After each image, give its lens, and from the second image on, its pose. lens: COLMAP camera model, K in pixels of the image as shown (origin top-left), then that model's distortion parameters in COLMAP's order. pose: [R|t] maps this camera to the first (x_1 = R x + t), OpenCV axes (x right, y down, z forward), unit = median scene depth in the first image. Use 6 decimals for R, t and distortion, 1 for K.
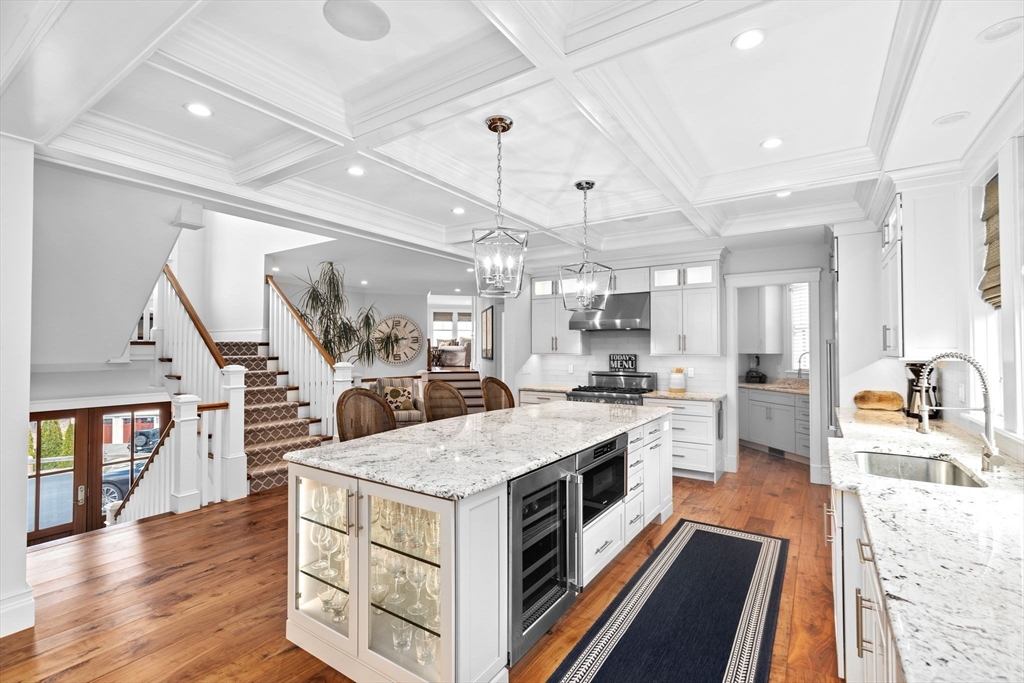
lens RADIAL K [[465.3, 0, 513.0], [0, 465.3, 343.1], [0, 0, 1]] dist [-0.001675, 0.000733]
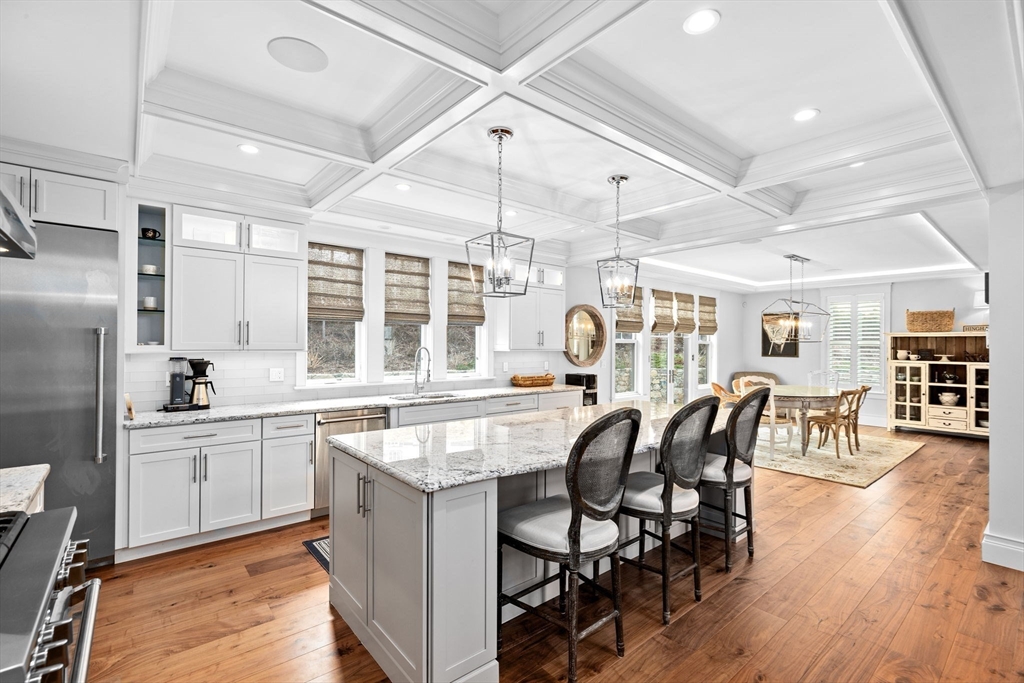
lens RADIAL K [[465.3, 0, 514.5], [0, 465.3, 343.4], [0, 0, 1]] dist [-0.001675, 0.000733]
pose [[-0.959899, -0.006124, 0.280280, -0.061422], [-0.012041, 0.999739, -0.019393, 0.017503], [-0.280088, -0.021990, -0.959722, 1.253513]]
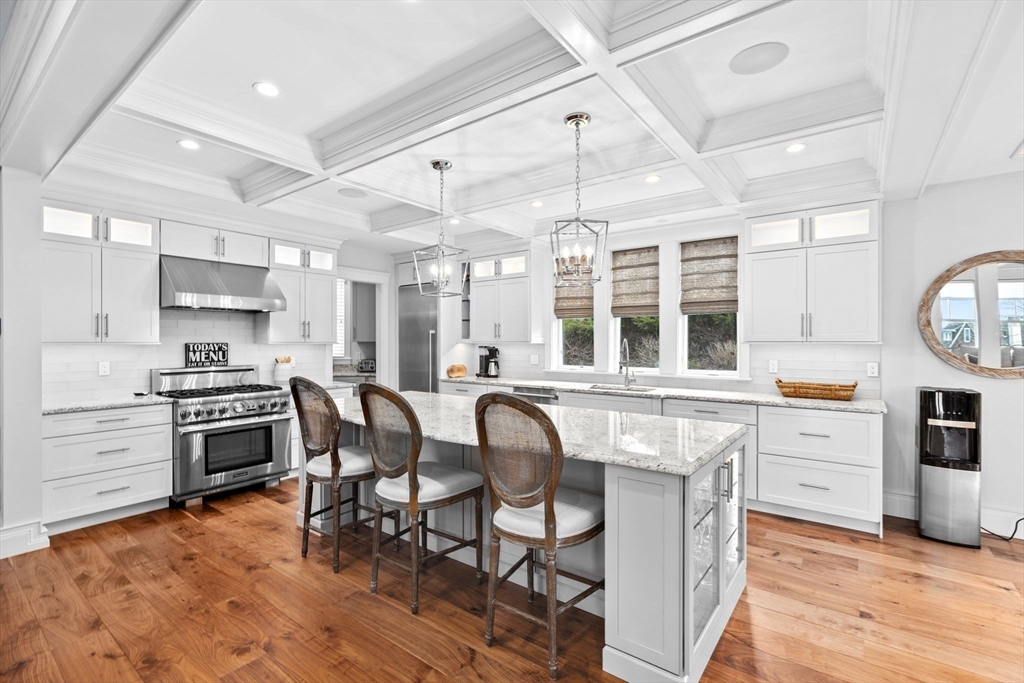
lens RADIAL K [[465.3, 0, 515.5], [0, 465.3, 343.4], [0, 0, 1]] dist [-0.001675, 0.000733]
pose [[0.072026, -0.007055, 0.997378, -0.575318], [-0.016435, 0.999831, 0.008260, 0.013081], [-0.997267, -0.016986, 0.071897, 0.556380]]
